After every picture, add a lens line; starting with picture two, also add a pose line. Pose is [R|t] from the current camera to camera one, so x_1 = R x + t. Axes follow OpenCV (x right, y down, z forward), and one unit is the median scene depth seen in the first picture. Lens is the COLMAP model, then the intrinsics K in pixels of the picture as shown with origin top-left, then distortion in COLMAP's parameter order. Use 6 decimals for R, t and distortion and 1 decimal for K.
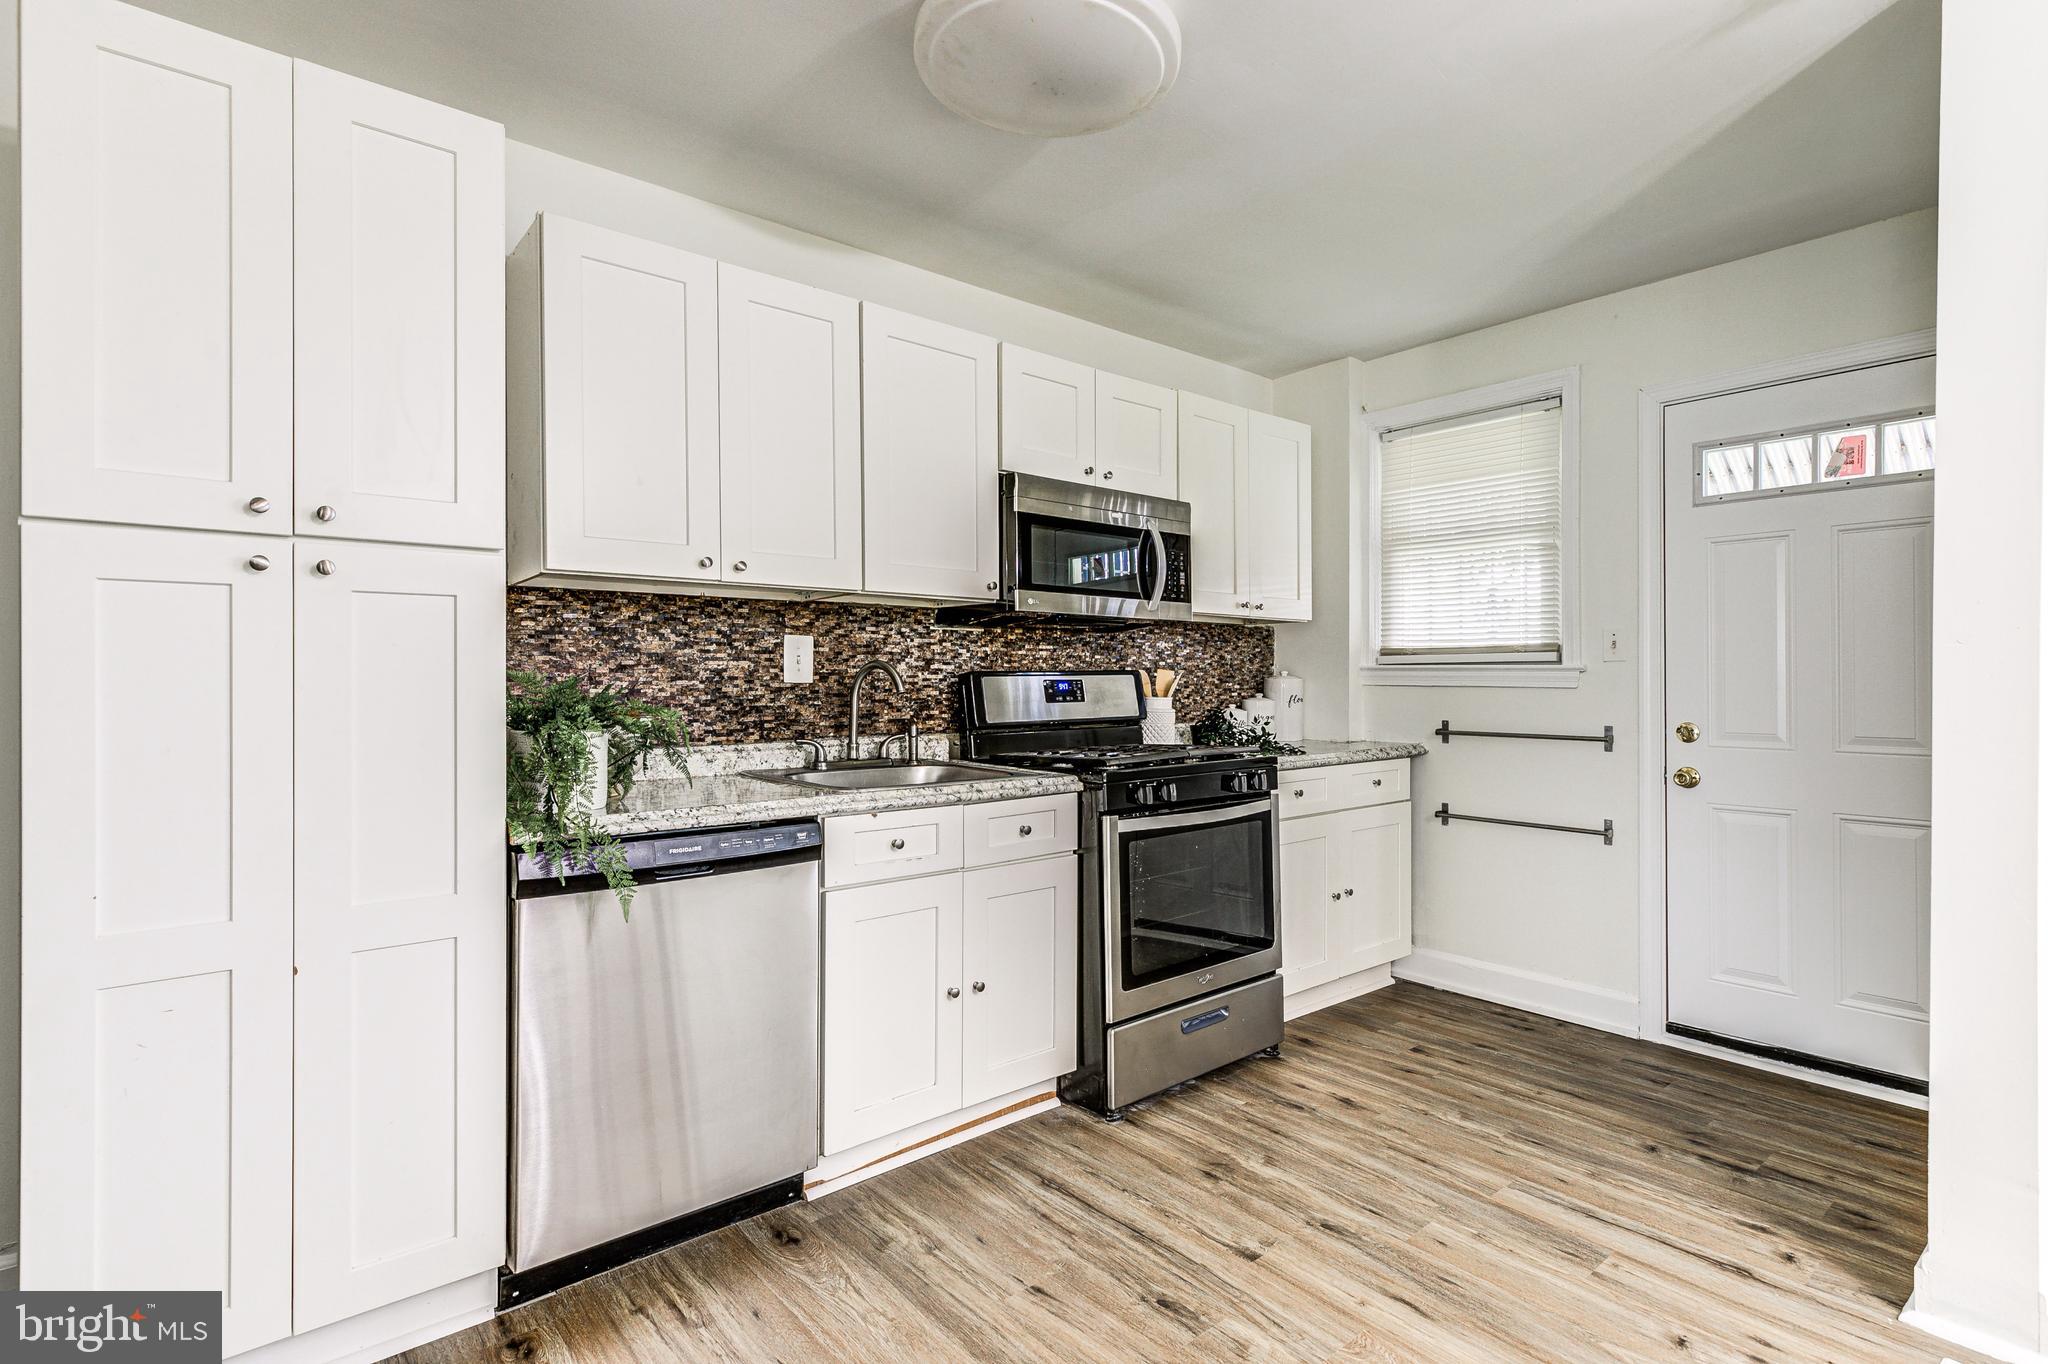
lens RADIAL K [[996.7, 0, 1017.7], [0, 996.7, 672.2], [0, 0, 1]] dist [0.001042, 0.000059]
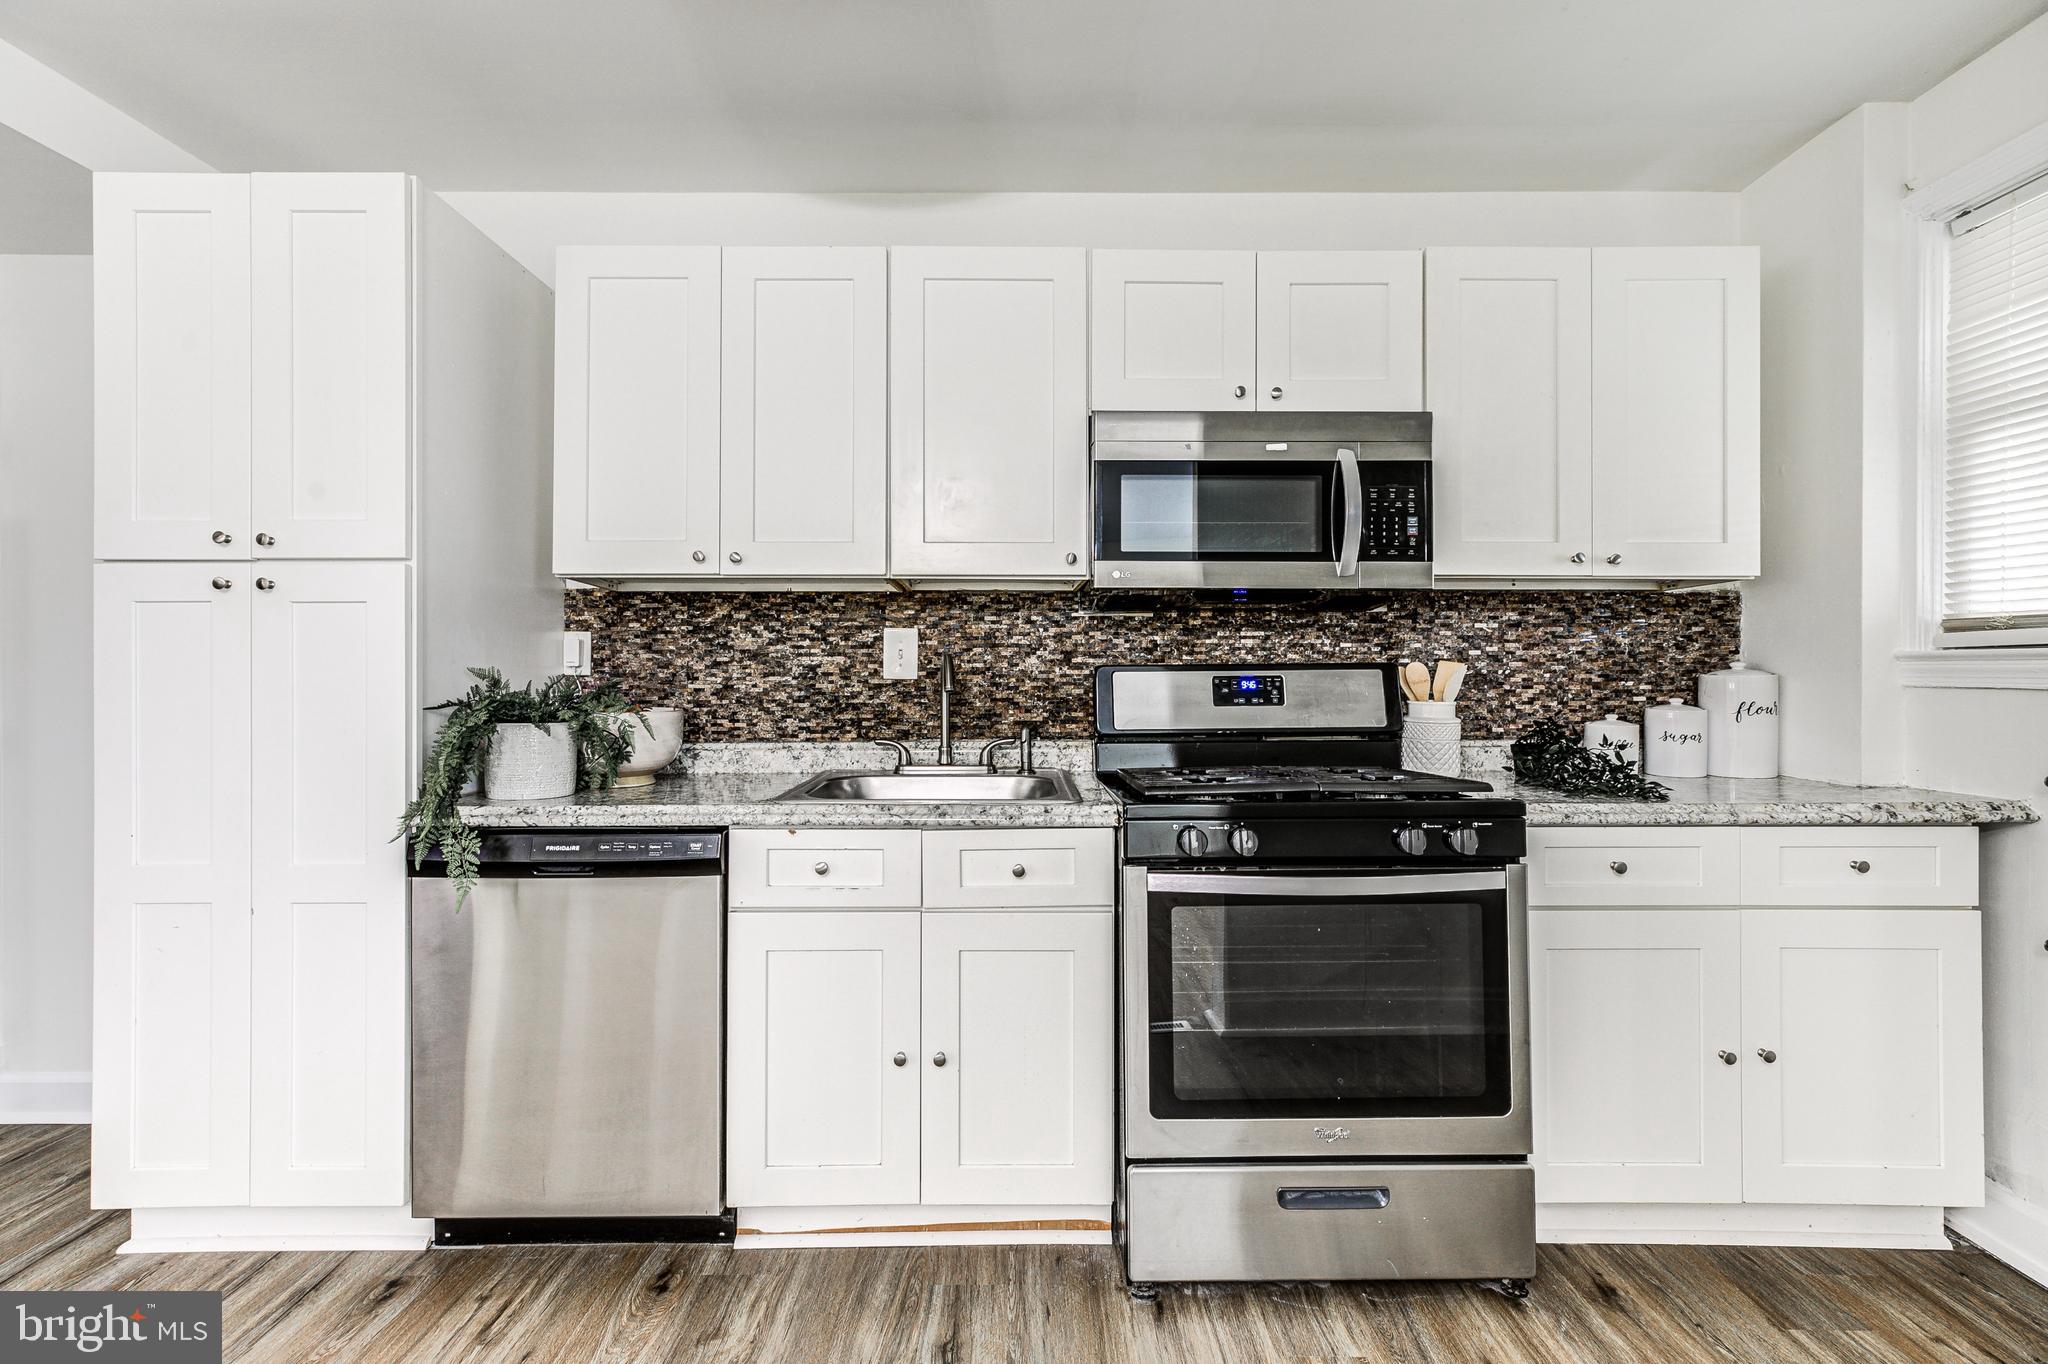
lens RADIAL K [[928.2, 0, 1027.4], [0, 928.2, 669.5], [0, 0, 1]] dist [0.008323, -0.000610]
pose [[0.770607, -0.003761, -0.637300, 0.433487], [0.004390, 0.999990, -0.000593, 0.002751], [0.637296, -0.002340, 0.770616, 0.413624]]
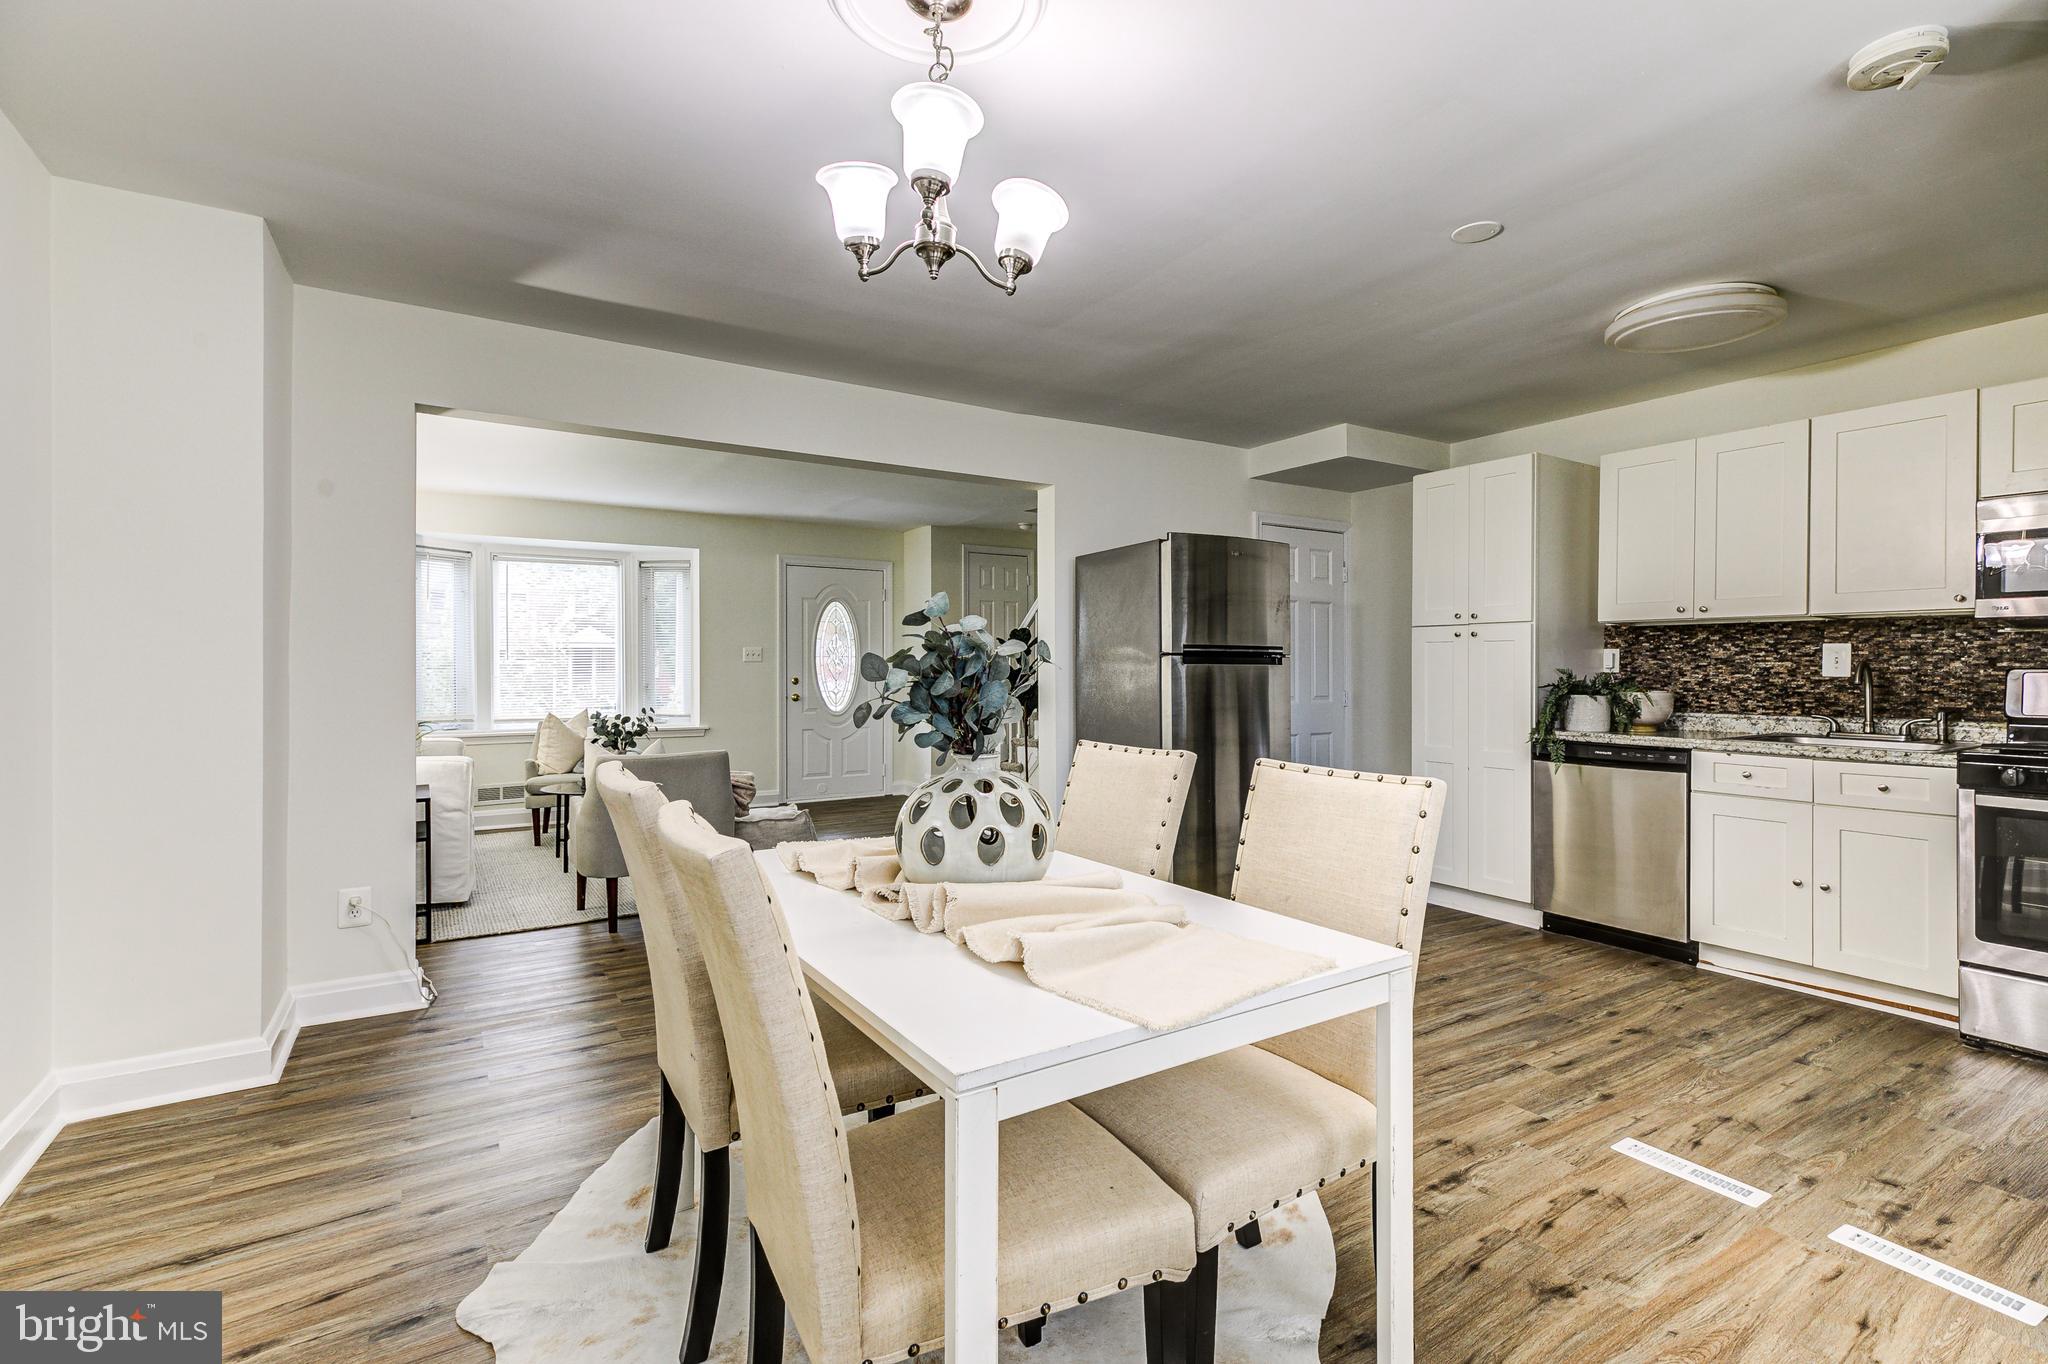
lens RADIAL K [[928.2, 0, 1027.4], [0, 928.2, 669.5], [0, 0, 1]] dist [0.008323, -0.000610]
pose [[-0.133491, 0.000748, -0.991050, 1.283116], [0.000710, 1.000000, 0.000659, -0.001464], [0.991050, -0.000615, -0.133491, 0.030793]]
